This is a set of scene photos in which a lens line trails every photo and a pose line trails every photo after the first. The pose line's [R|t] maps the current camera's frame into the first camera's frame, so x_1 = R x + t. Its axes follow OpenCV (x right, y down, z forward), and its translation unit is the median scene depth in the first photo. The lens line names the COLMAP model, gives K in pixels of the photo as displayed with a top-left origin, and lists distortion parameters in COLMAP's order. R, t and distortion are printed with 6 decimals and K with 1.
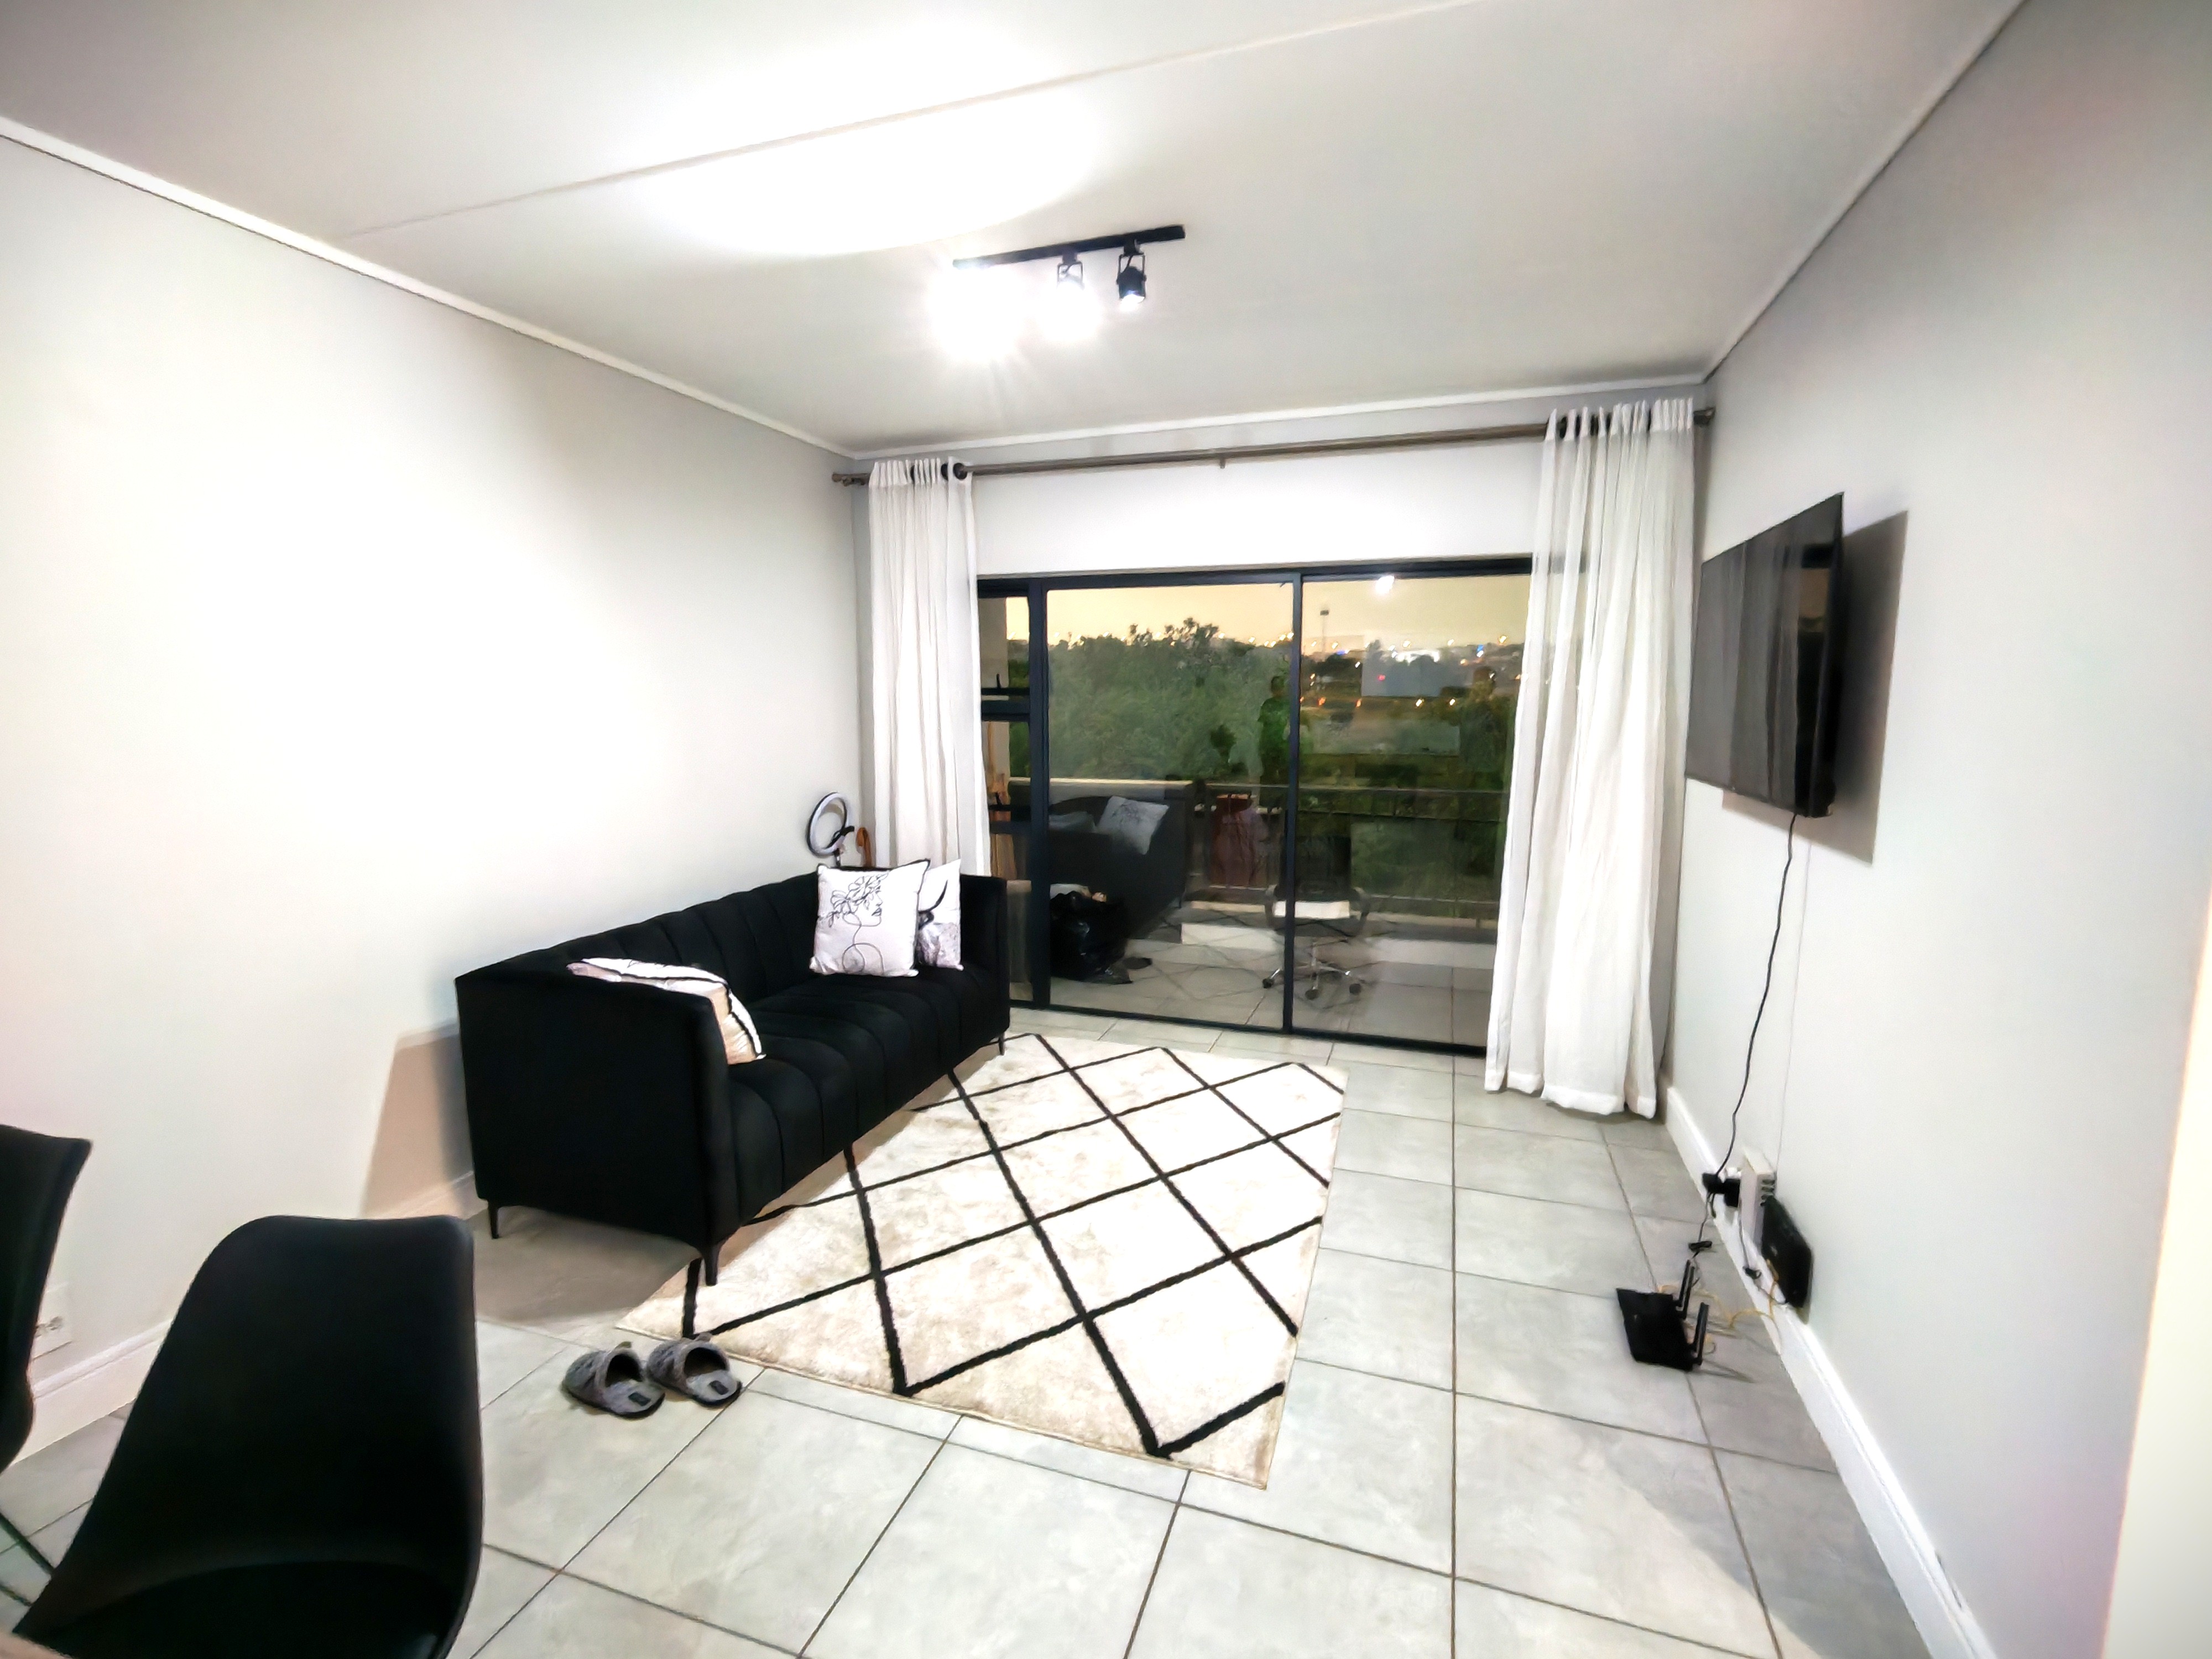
lens RADIAL K [[1012.5, 0, 1108.1], [0, 1012.5, 825.5], [0, 0, 1]] dist [0.000942, 0.000969]
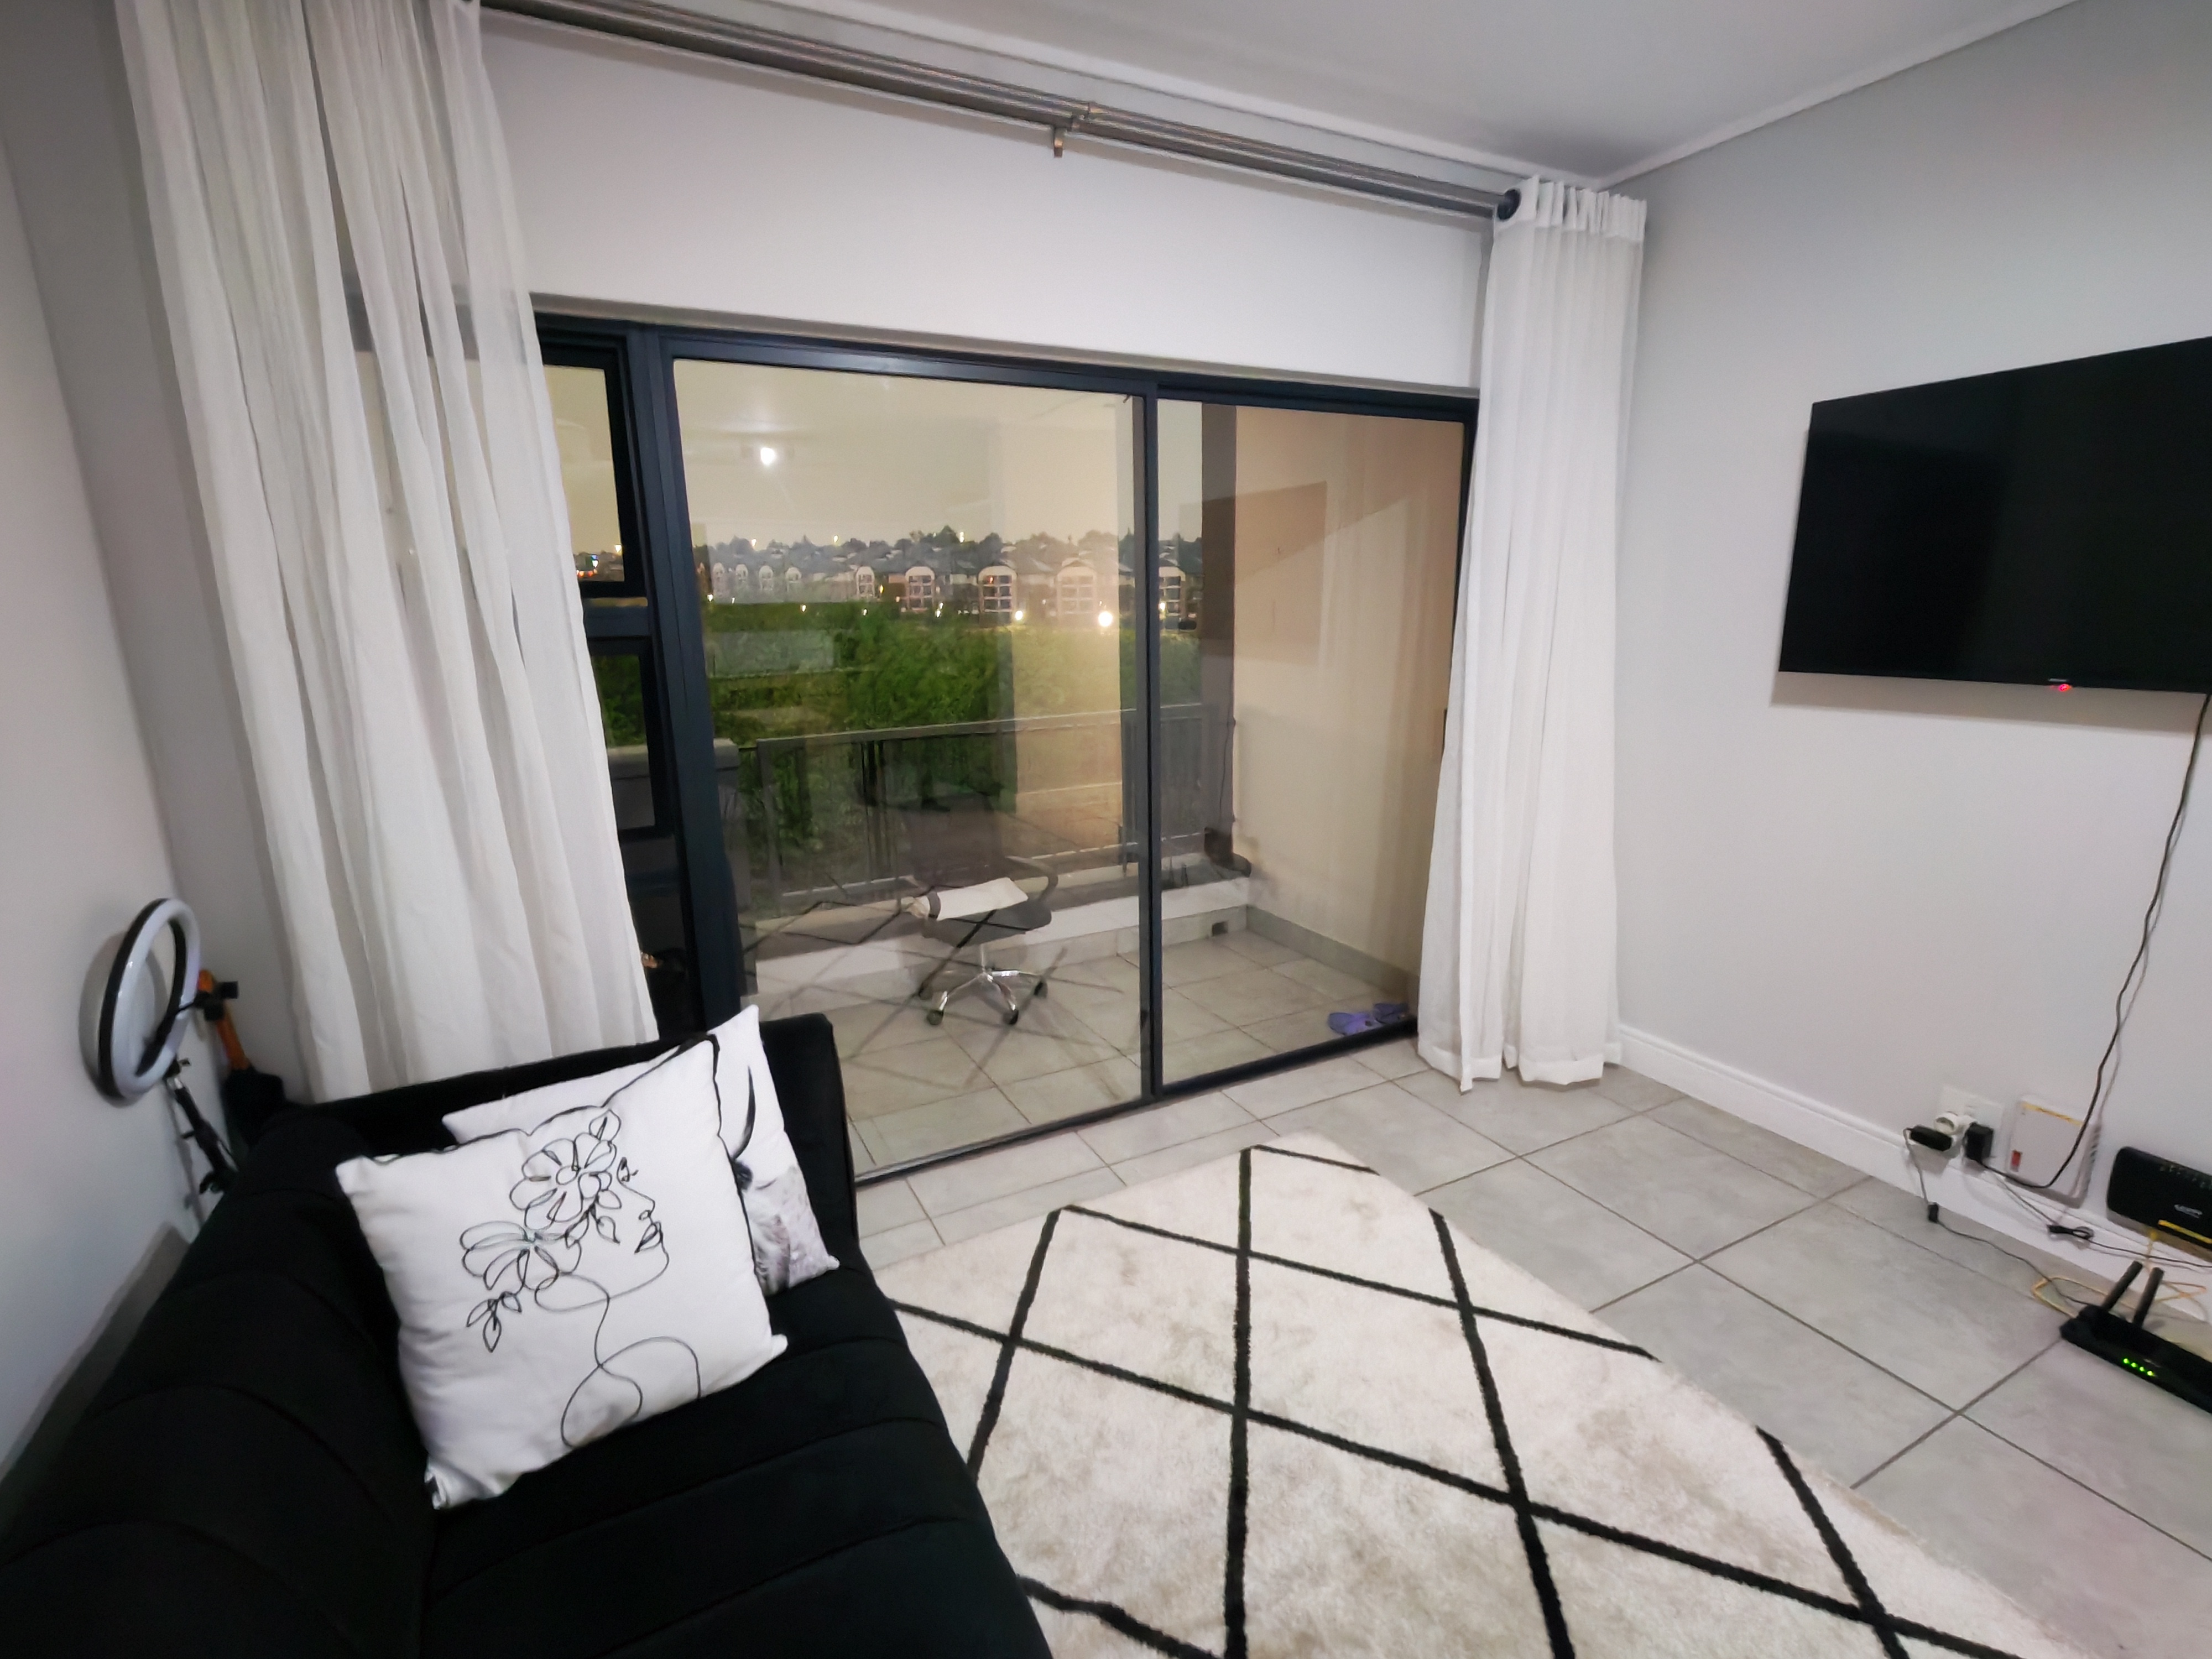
lens RADIAL K [[1012.5, 0, 1108.1], [0, 1012.5, 825.5], [0, 0, 1]] dist [0.000942, 0.000969]
pose [[0.702214, -0.174686, 0.690203, -0.327717], [0.118844, 0.984591, 0.128282, -0.075623], [-0.701977, -0.008055, 0.712154, 0.644762]]
